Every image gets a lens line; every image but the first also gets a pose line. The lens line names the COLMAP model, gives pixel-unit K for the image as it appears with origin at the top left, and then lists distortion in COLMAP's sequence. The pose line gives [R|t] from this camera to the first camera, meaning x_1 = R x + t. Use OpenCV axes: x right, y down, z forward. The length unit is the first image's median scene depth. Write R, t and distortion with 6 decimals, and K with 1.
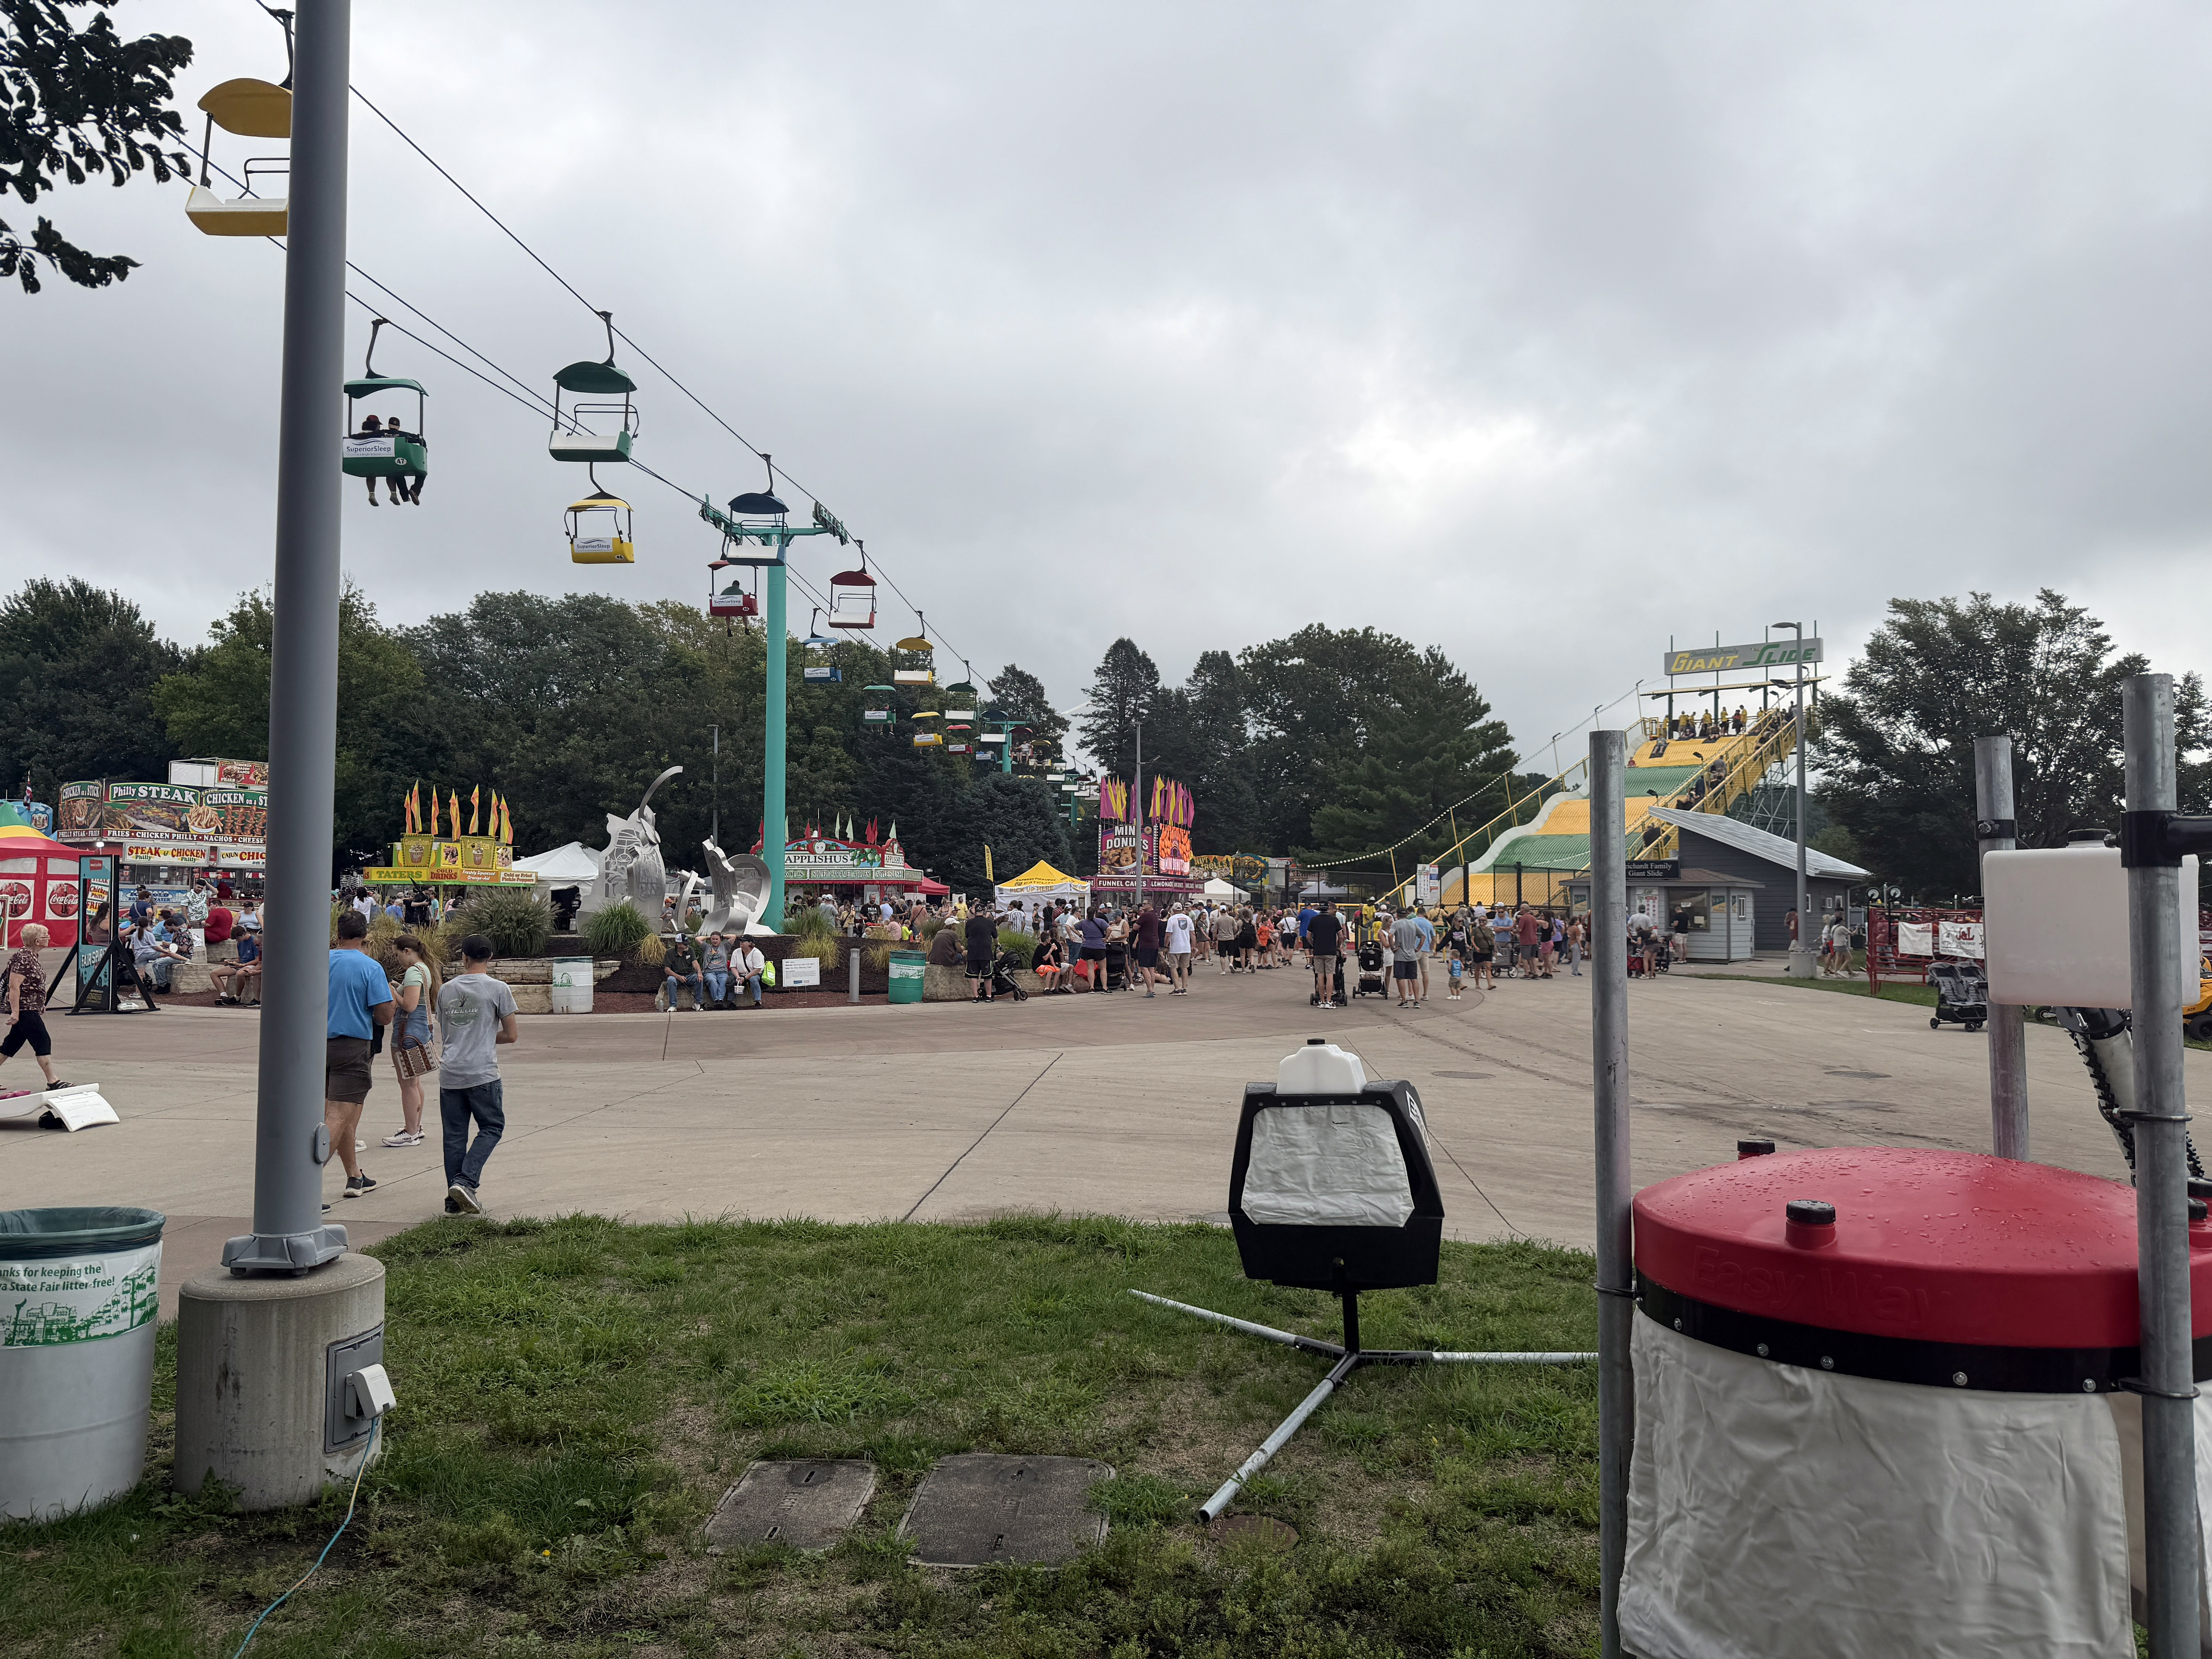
lens RADIAL K [[1557.4, 0, 1106.0], [0, 1557.4, 829.5], [0, 0, 1]] dist [0.178232, -0.255150]
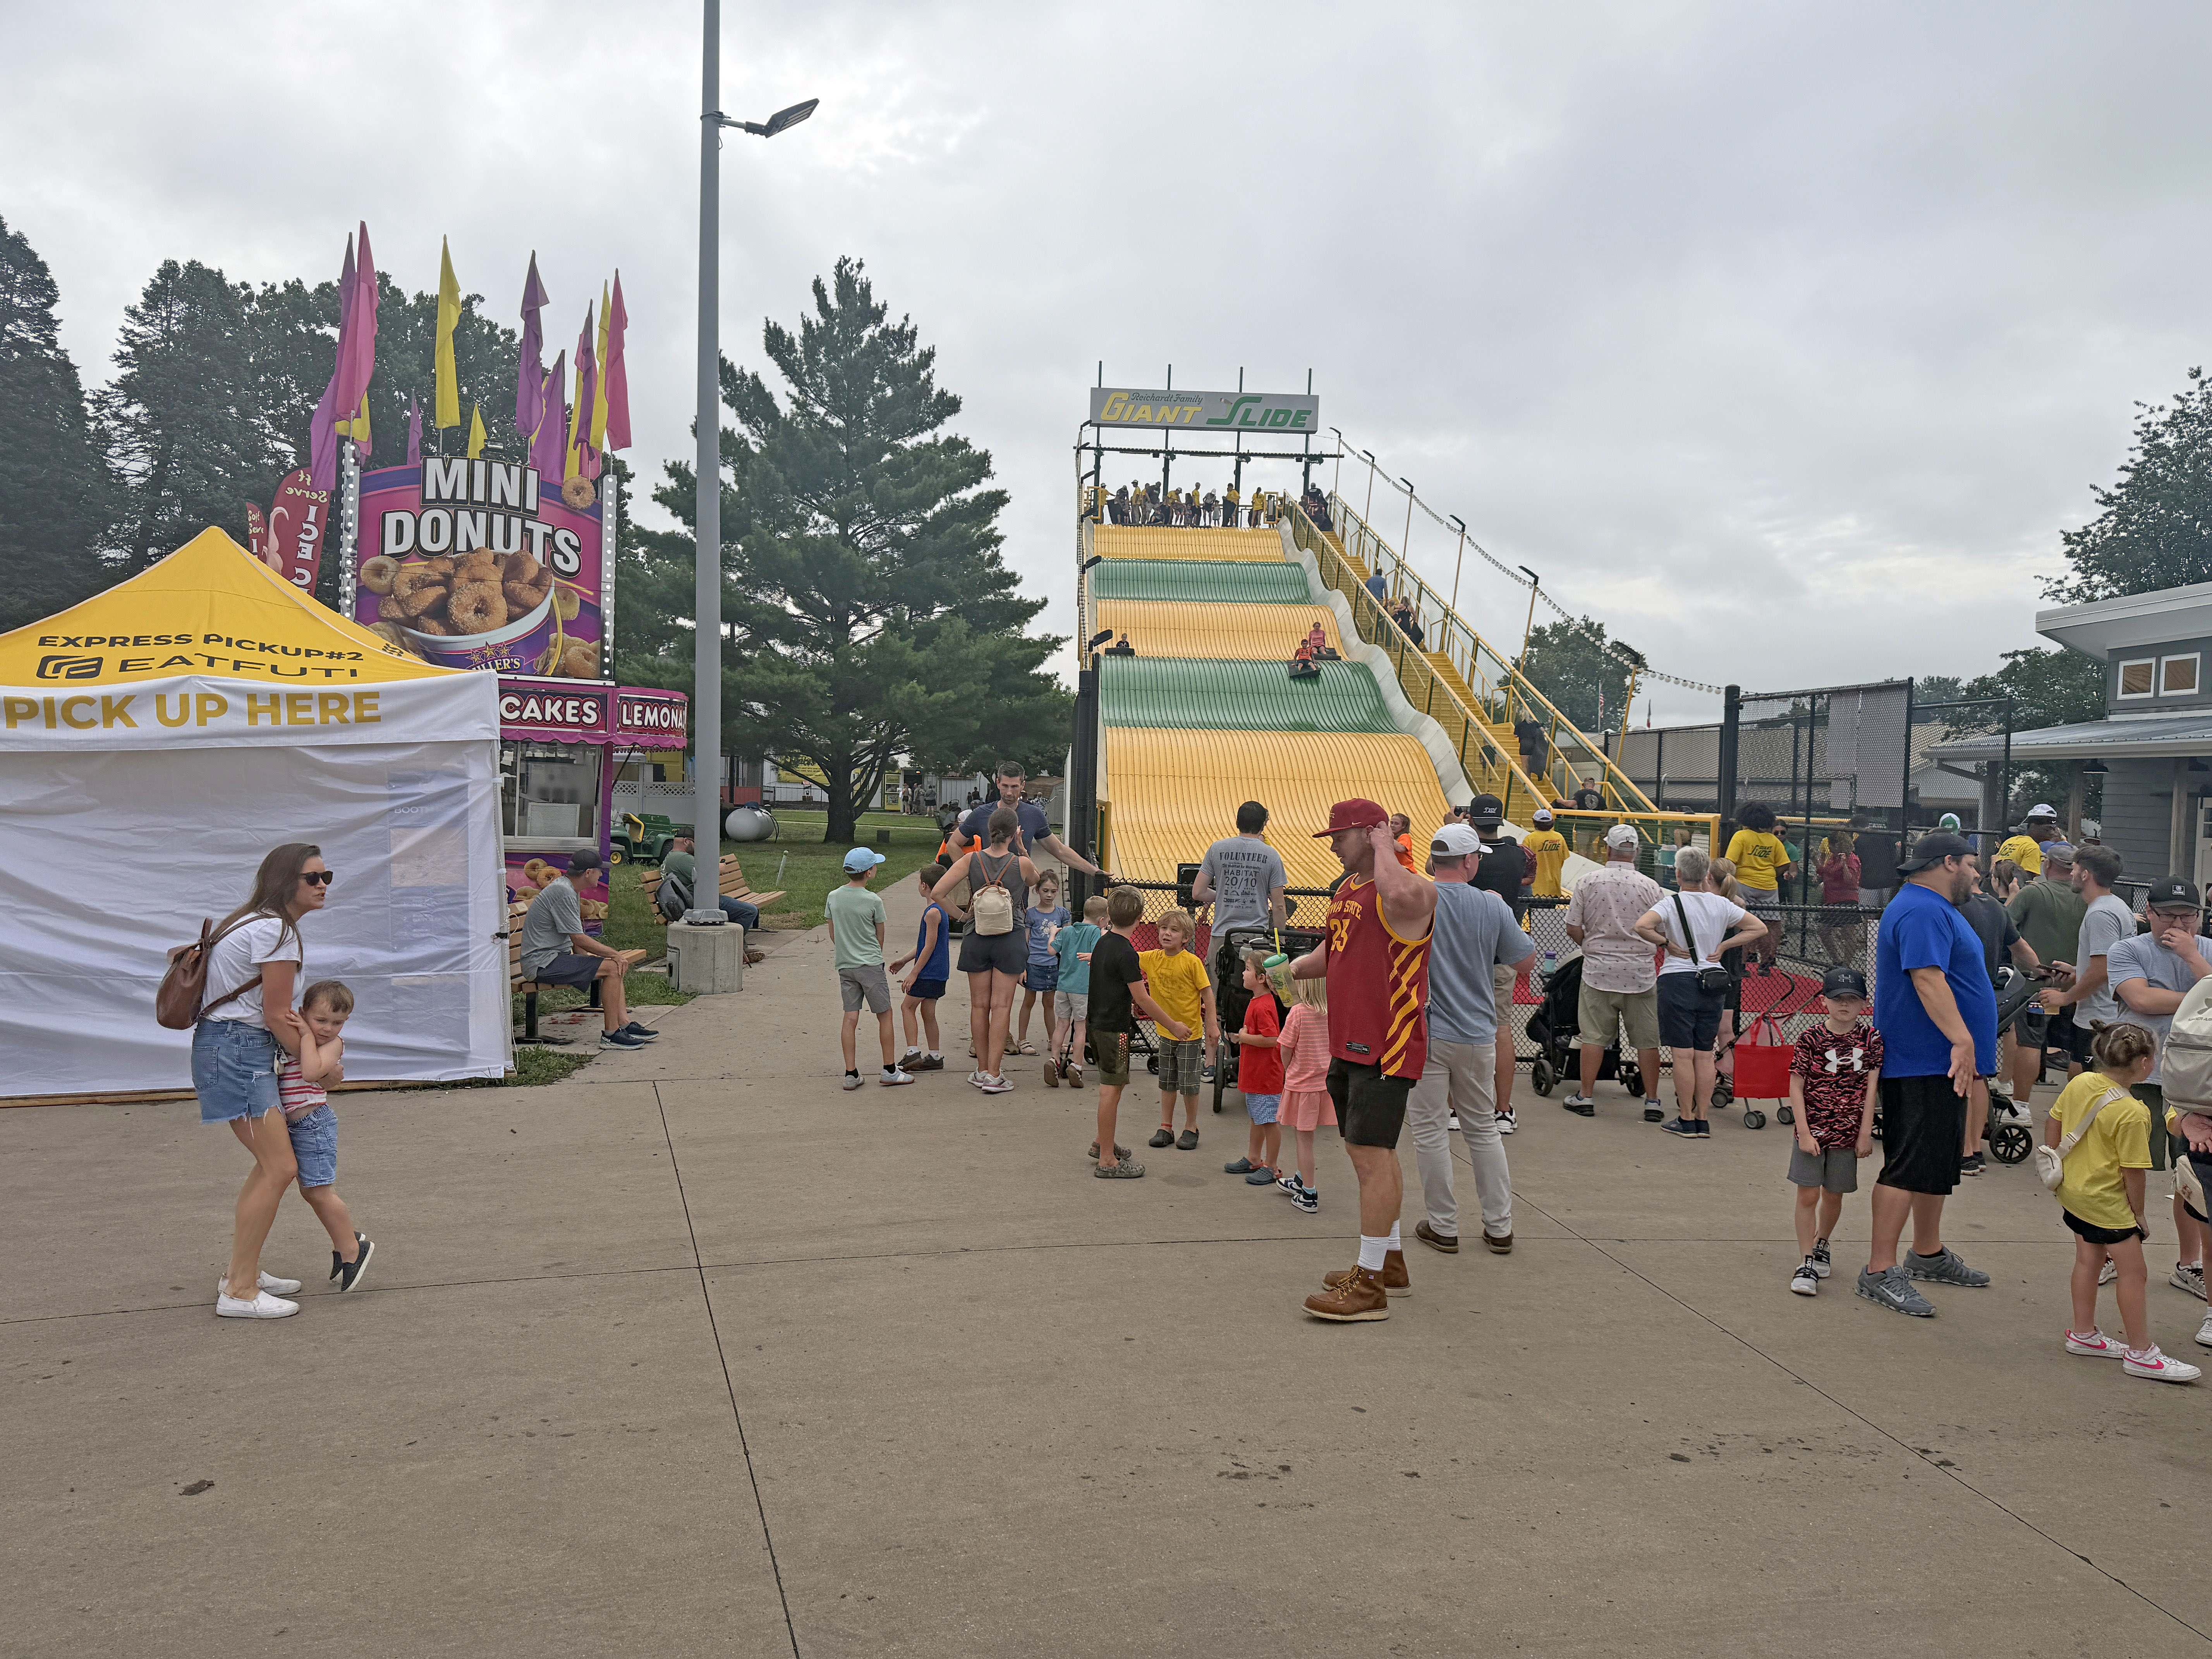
lens RADIAL K [[1557.4, 0, 1106.0], [0, 1557.4, 829.5], [0, 0, 1]] dist [0.178232, -0.255150]
pose [[0.764477, -0.000982, 0.644650, -0.048791], [-0.055236, 0.996221, 0.067021, 0.021874], [-0.642280, -0.086844, 0.761534, 0.516856]]
